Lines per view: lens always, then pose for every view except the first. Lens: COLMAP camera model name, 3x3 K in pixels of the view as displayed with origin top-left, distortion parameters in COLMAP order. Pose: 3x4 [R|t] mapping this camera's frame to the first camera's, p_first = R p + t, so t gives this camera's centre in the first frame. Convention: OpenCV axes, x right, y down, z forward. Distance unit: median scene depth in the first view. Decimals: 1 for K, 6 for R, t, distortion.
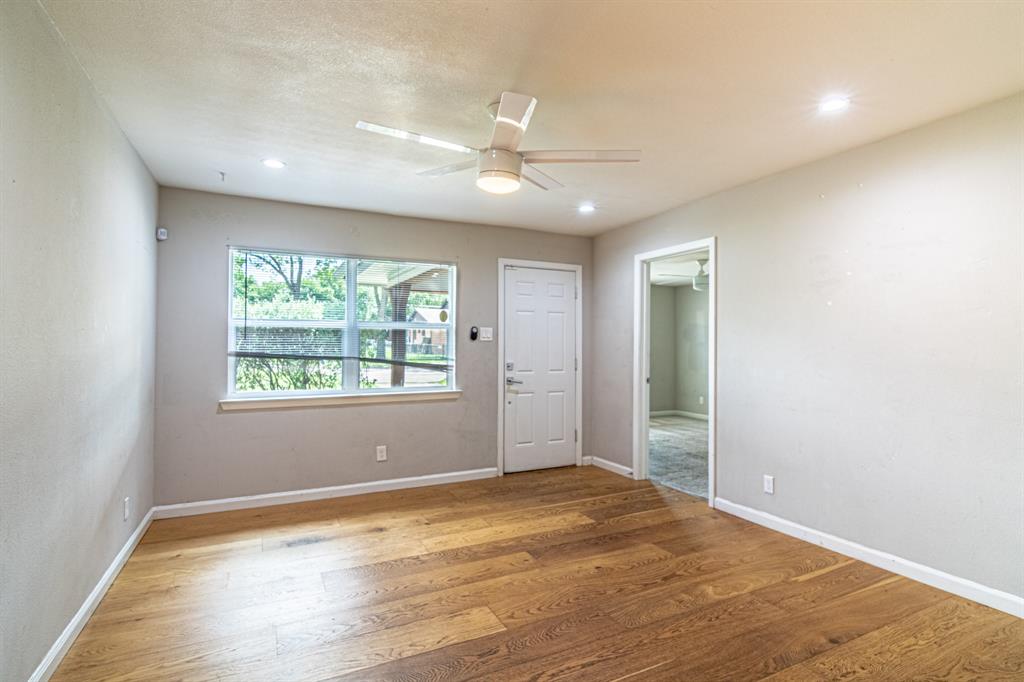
lens RADIAL K [[499.4, 0, 513.6], [0, 499.4, 345.1], [0, 0, 1]] dist [0.001551, 0.001288]
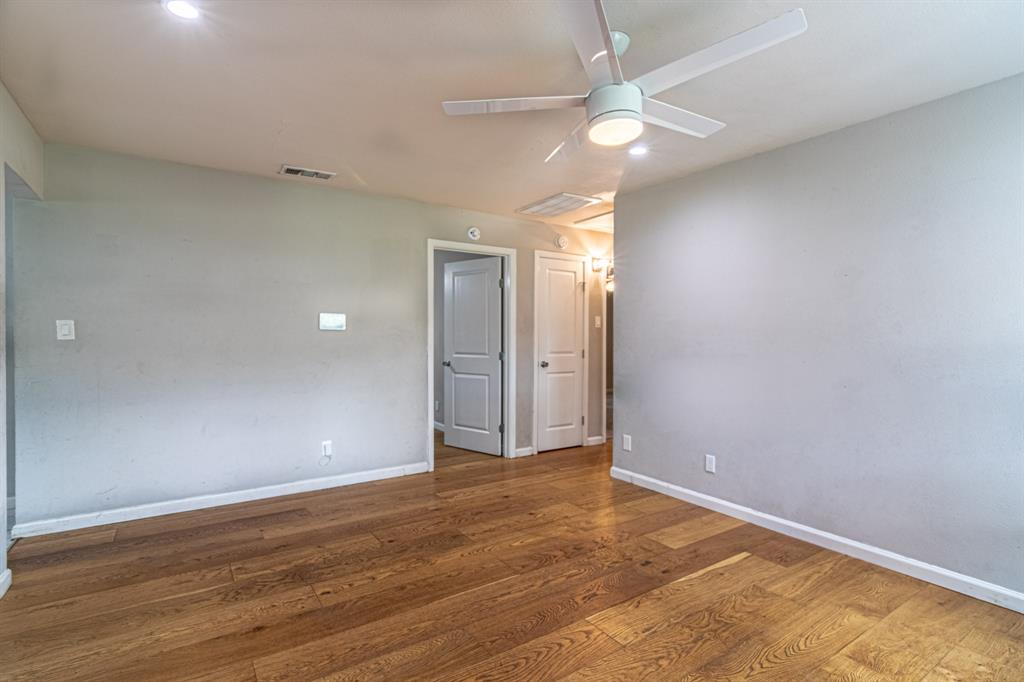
lens RADIAL K [[499.4, 0, 511.2], [0, 499.4, 340.8], [0, 0, 1]] dist [0.001551, 0.001288]
pose [[-0.991540, -0.004565, -0.129718, 0.263975], [-0.003816, 0.999975, -0.006024, 0.024193], [0.129743, -0.005478, -0.991533, 1.974794]]
